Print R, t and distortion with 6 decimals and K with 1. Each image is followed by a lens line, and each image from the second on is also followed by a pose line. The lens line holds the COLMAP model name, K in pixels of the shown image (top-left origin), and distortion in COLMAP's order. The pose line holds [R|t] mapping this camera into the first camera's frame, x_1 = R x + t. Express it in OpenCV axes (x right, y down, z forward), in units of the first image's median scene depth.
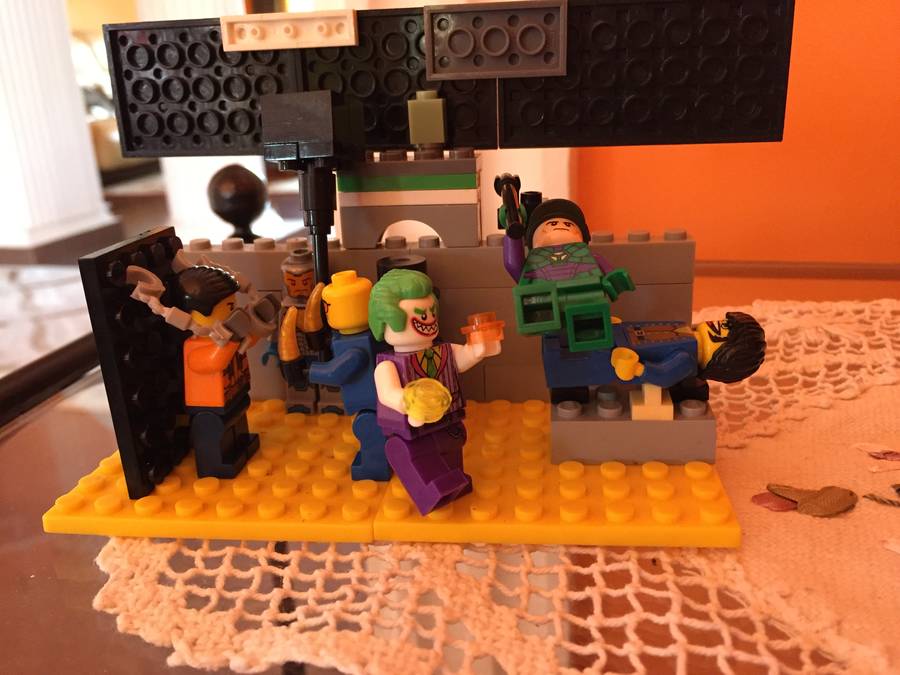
lens RADIAL K [[792.9, 0, 450.0], [0, 792.9, 337.5], [0, 0, 1]] dist [0.086599, -0.158979]
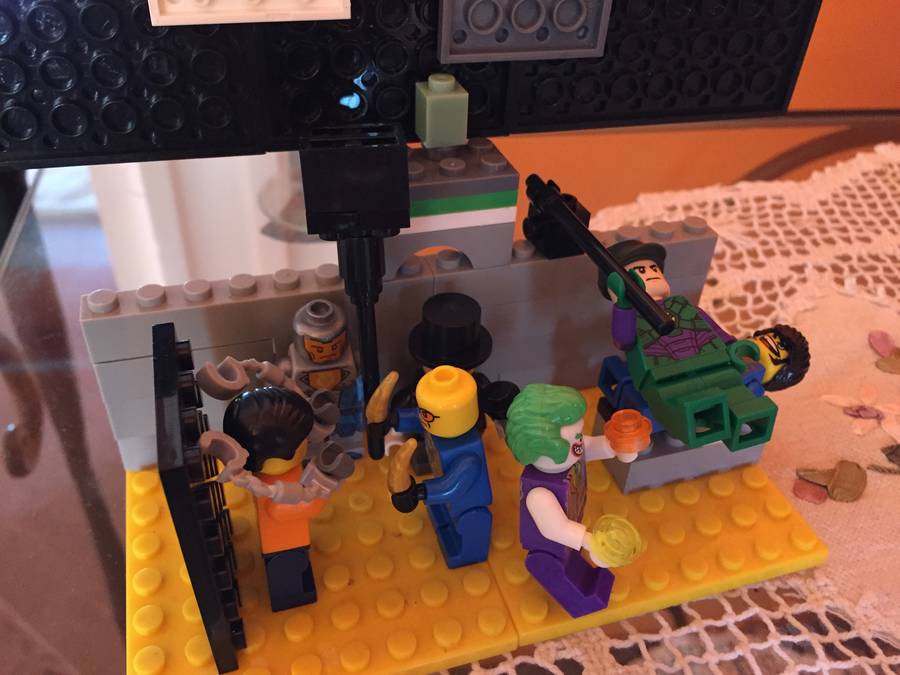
lens RADIAL K [[792.9, 0, 450.0], [0, 792.9, 337.5], [0, 0, 1]] dist [0.086599, -0.158979]
pose [[0.904889, -0.187771, 0.381993, -0.435050], [0.047660, 0.936491, 0.347438, -0.402527], [-0.422972, -0.296187, 0.856369, 0.295003]]
